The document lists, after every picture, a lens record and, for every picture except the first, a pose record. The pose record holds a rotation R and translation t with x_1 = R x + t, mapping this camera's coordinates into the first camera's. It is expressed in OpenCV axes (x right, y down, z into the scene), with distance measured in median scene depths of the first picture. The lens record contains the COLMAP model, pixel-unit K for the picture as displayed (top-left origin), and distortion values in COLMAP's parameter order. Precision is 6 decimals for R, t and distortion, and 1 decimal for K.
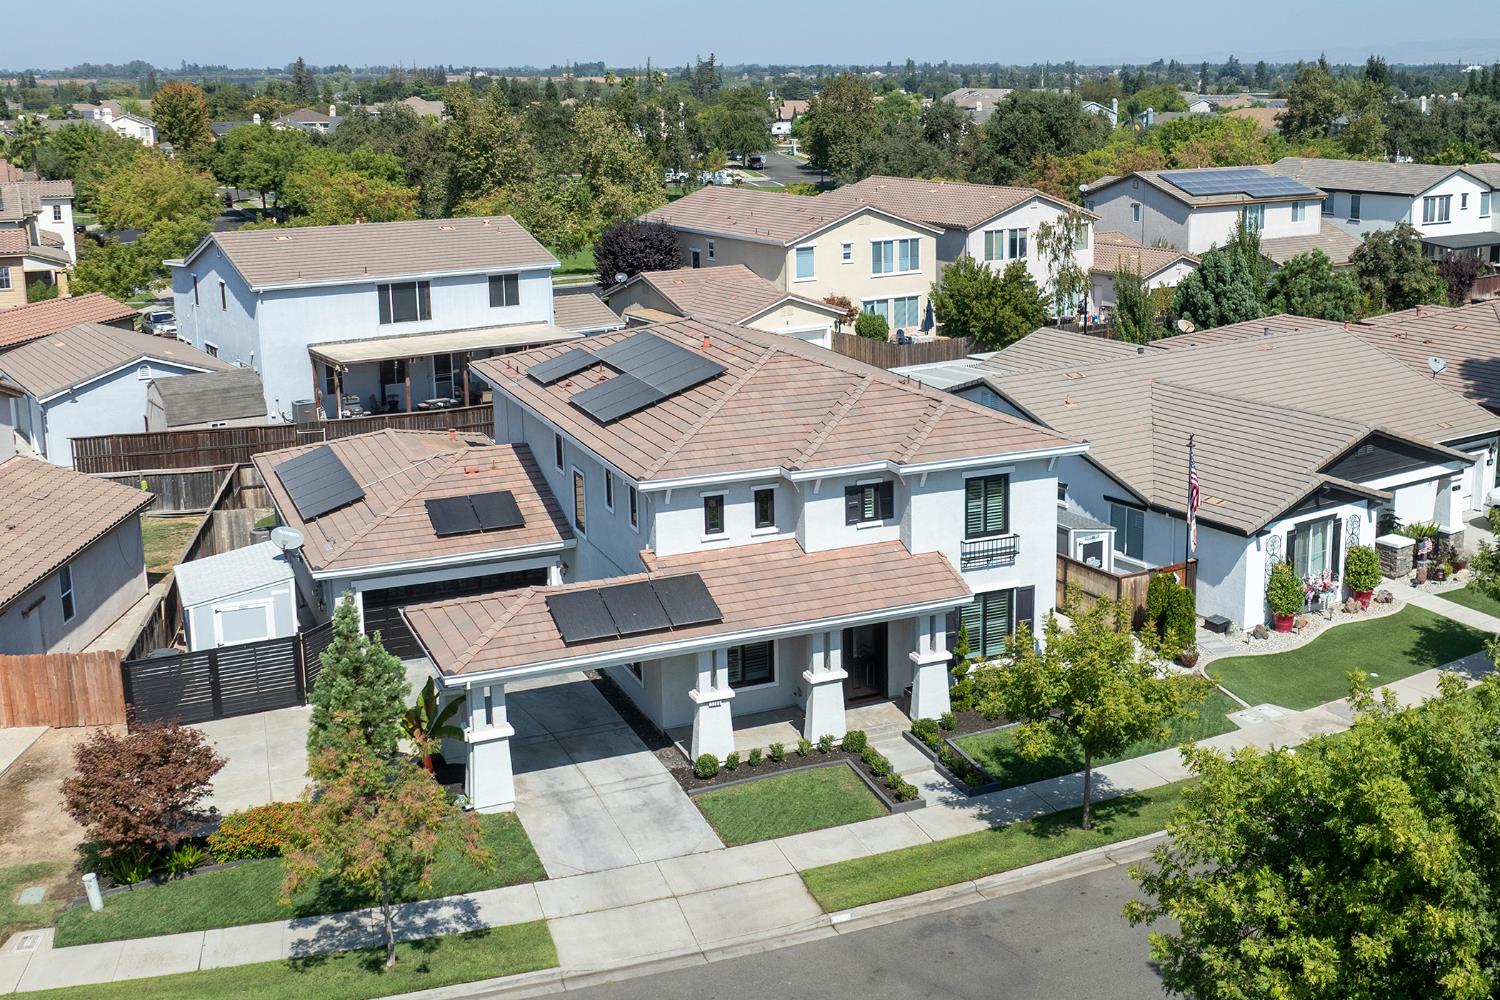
lens RADIAL K [[1712.1, 0, 751.2], [0, 1712.1, 423.0], [0, 0, 1]] dist [-0.031025, -0.021370]
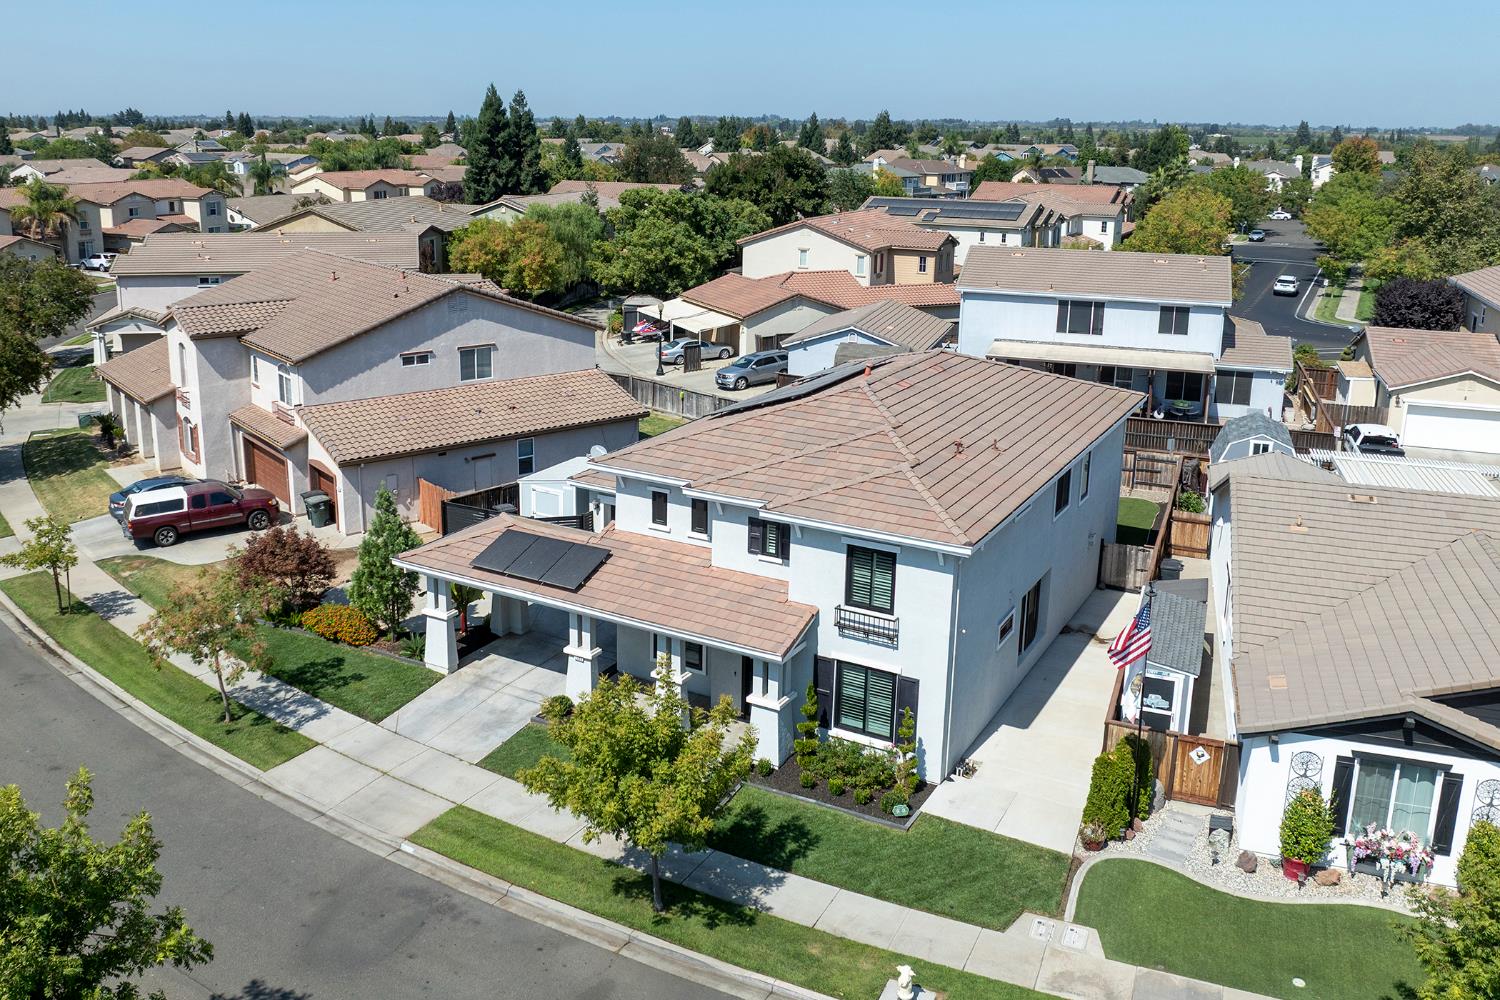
lens RADIAL K [[1195.0, 0, 630.3], [0, 1195.0, 414.4], [0, 0, 1]] dist [-0.014828, -0.032483]
pose [[0.571909, 0.204446, -0.794432, 0.561998], [-0.176525, 0.976428, 0.124202, -0.099006], [0.801099, 0.069205, 0.594518, 0.477845]]
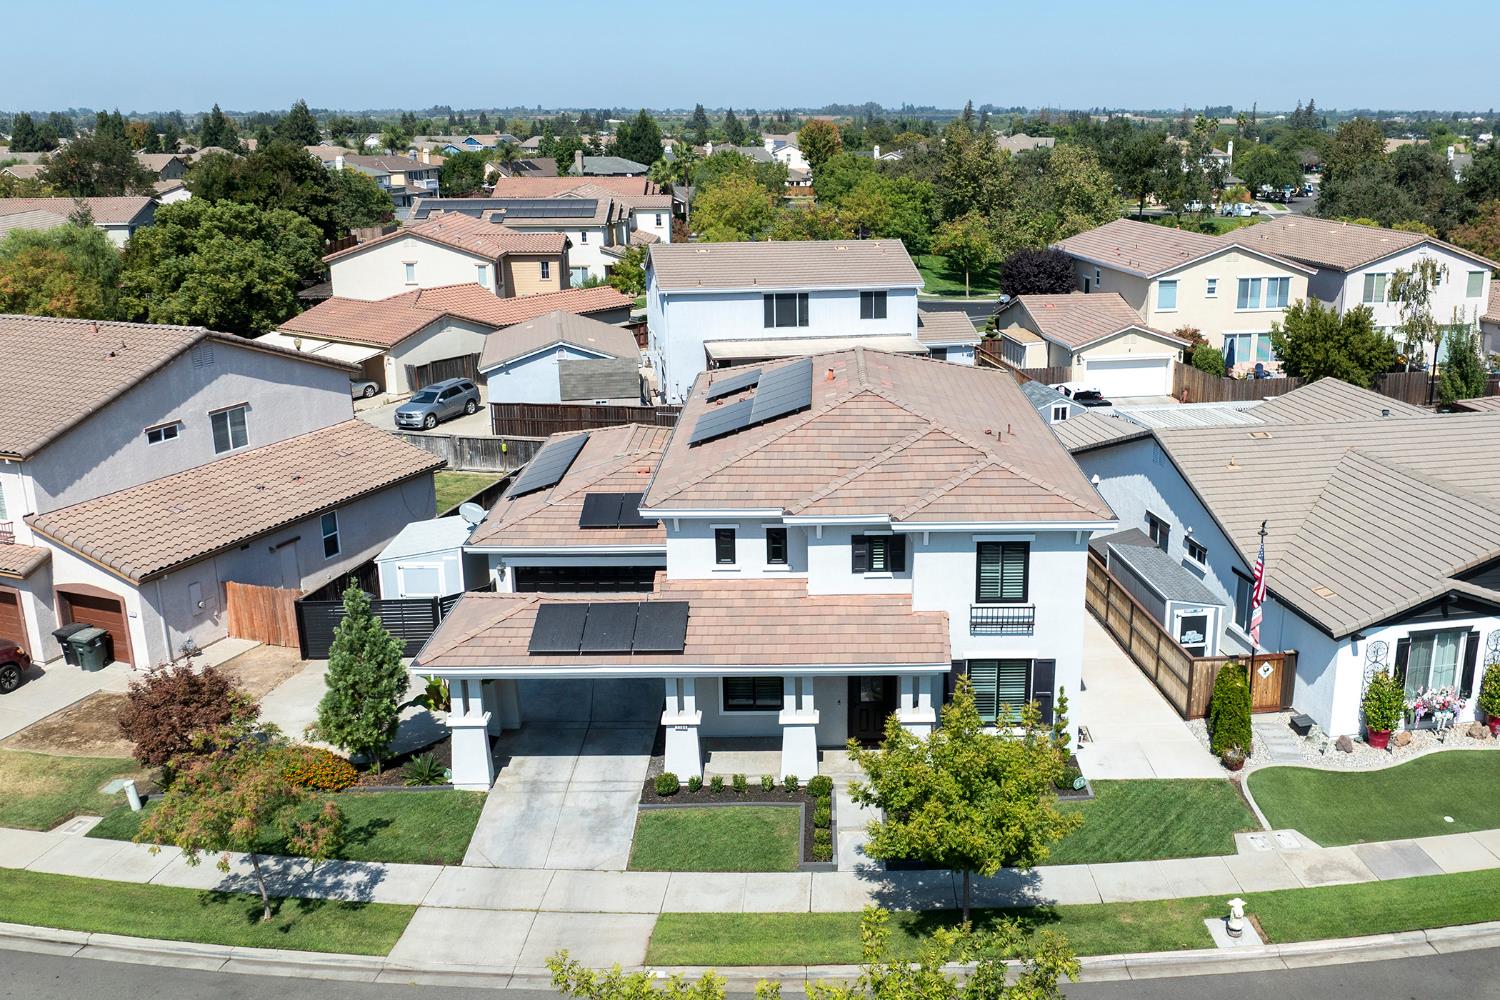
lens RADIAL K [[1345.1, 0, 750.0], [0, 1345.1, 500.0], [0, 0, 1]] dist [-0.026795, -0.010244]
pose [[0.912619, 0.115488, -0.392161, 0.294665], [-0.084328, 0.991818, 0.095838, -0.051719], [0.400020, -0.054393, 0.914891, 0.244803]]
